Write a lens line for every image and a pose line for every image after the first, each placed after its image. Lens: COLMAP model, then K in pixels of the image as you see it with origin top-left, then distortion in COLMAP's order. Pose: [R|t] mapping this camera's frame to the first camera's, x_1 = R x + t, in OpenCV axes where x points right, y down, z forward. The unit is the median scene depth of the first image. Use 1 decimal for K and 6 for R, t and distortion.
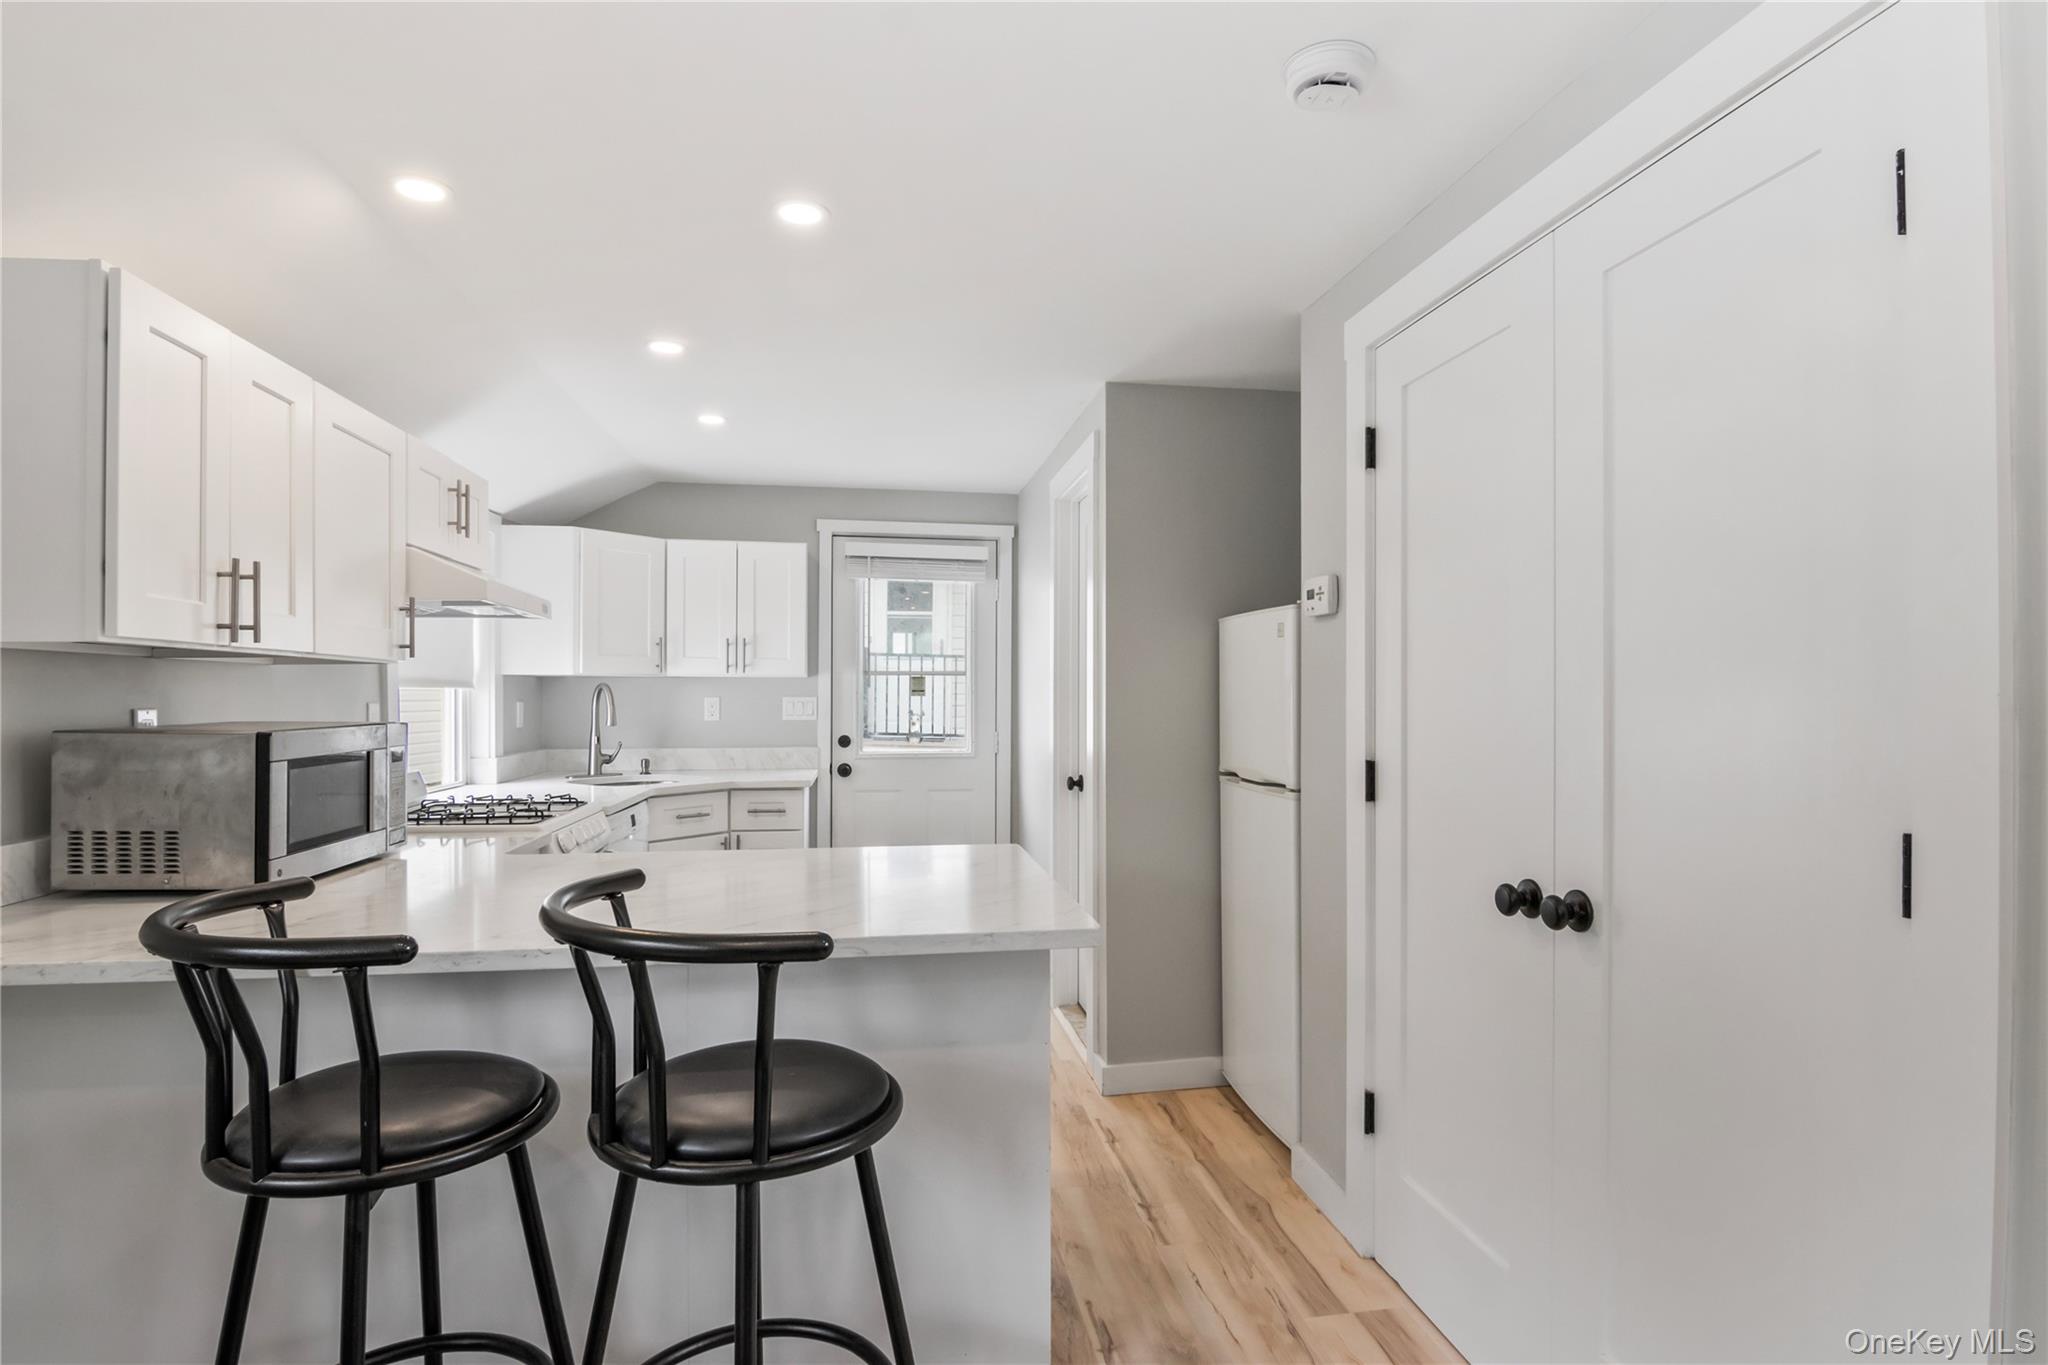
lens RADIAL K [[1058.5, 0, 1032.6], [0, 1058.5, 687.5], [0, 0, 1]] dist [-0.000451, -0.016837]
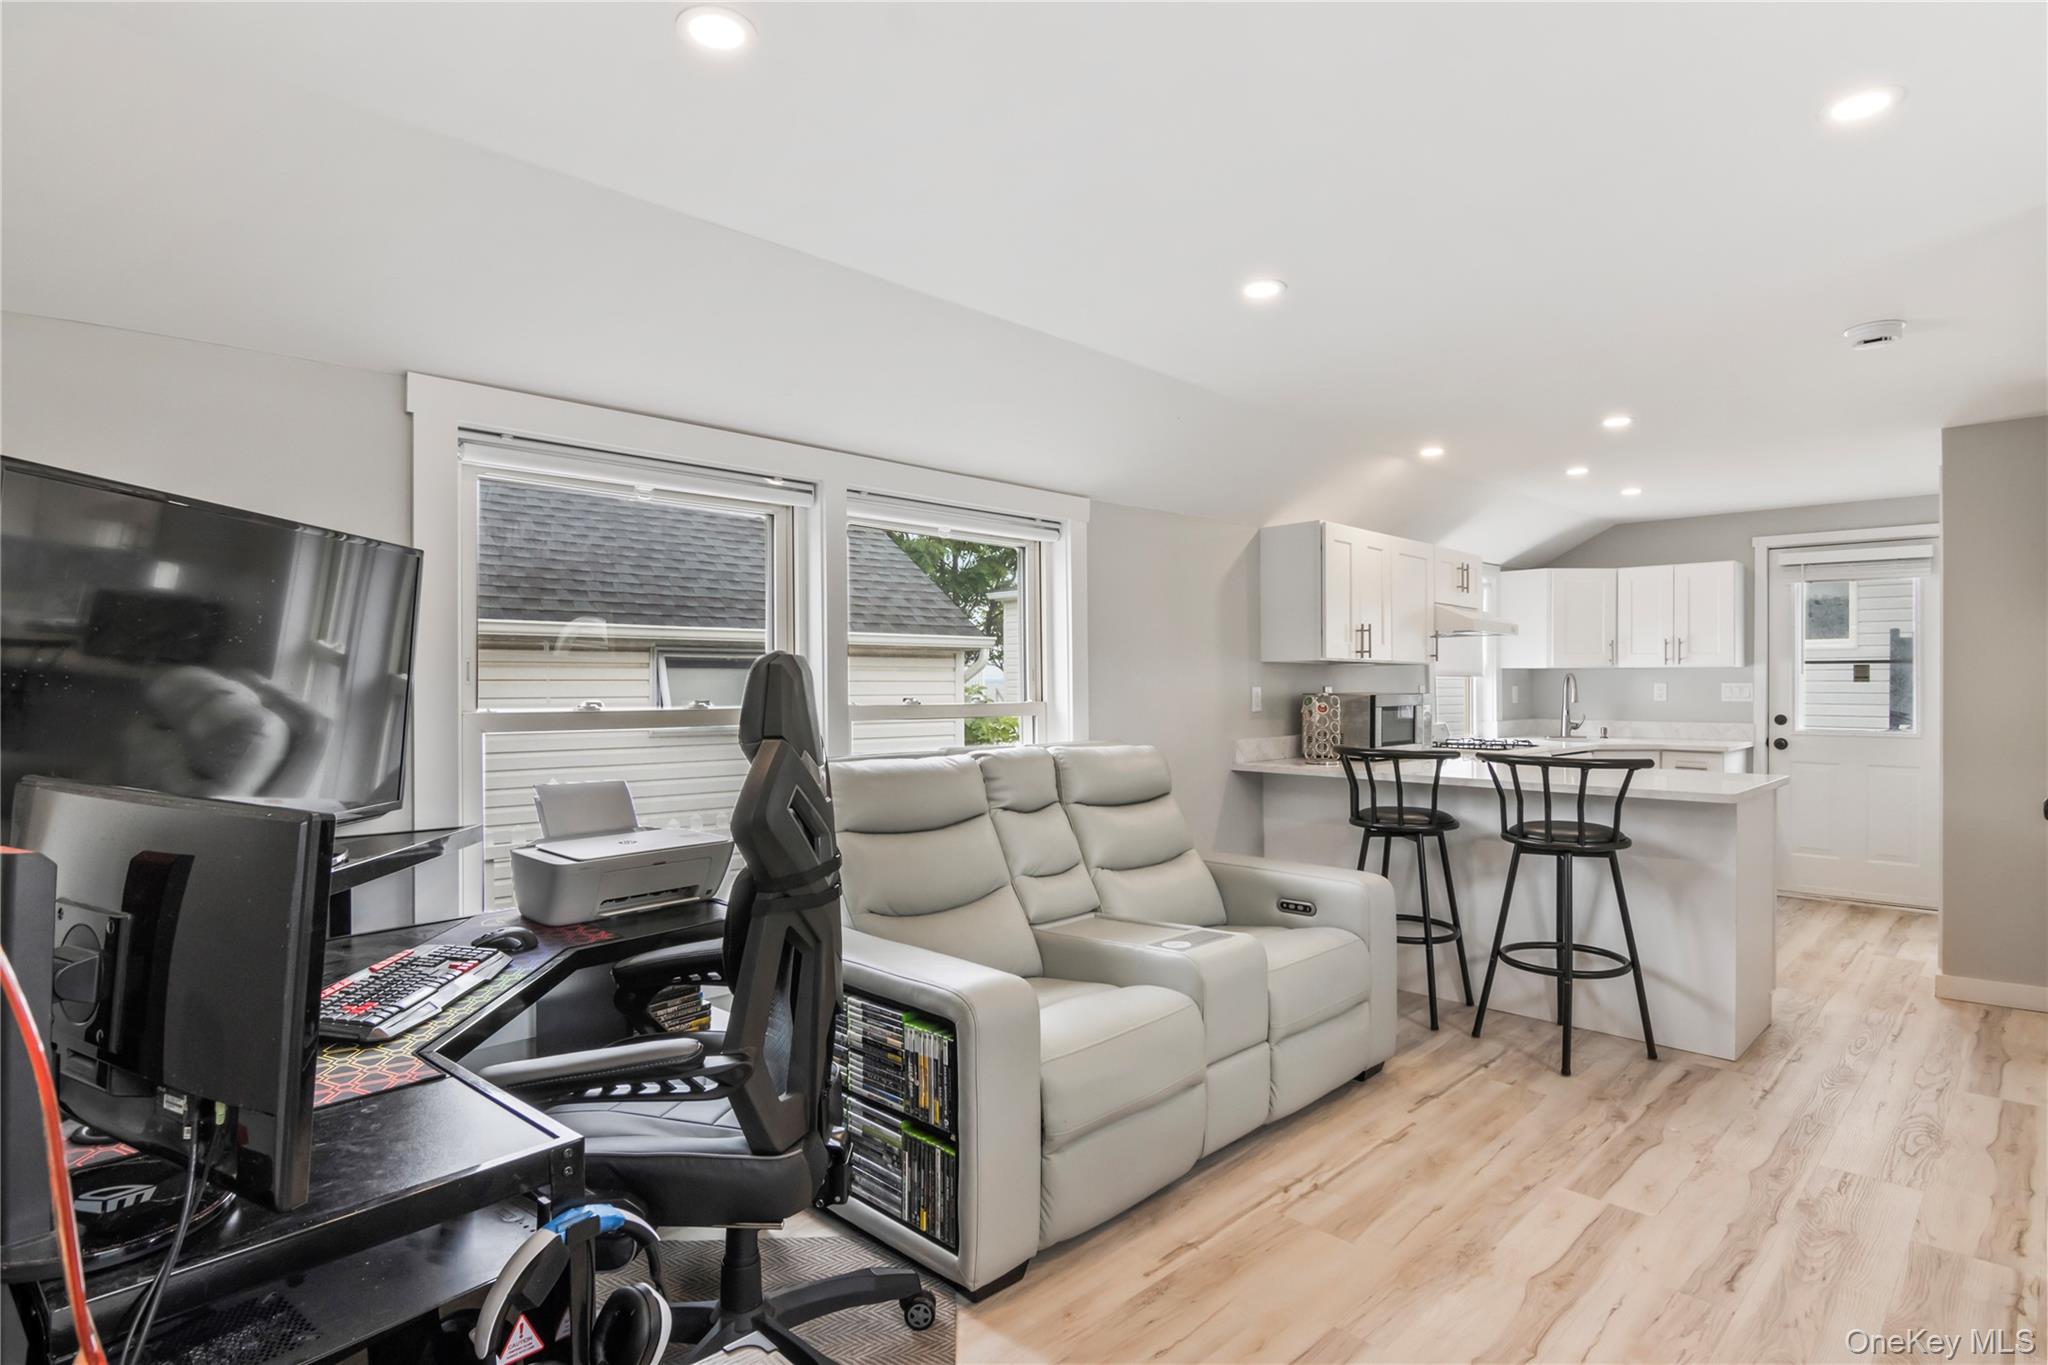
lens RADIAL K [[1058.5, 0, 1032.6], [0, 1058.5, 687.5], [0, 0, 1]] dist [-0.000451, -0.016837]
pose [[0.596308, 0.001812, -0.802754, 0.320486], [0.005819, 0.999961, 0.006580, 0.001737], [0.802735, -0.008595, 0.596275, -0.457274]]
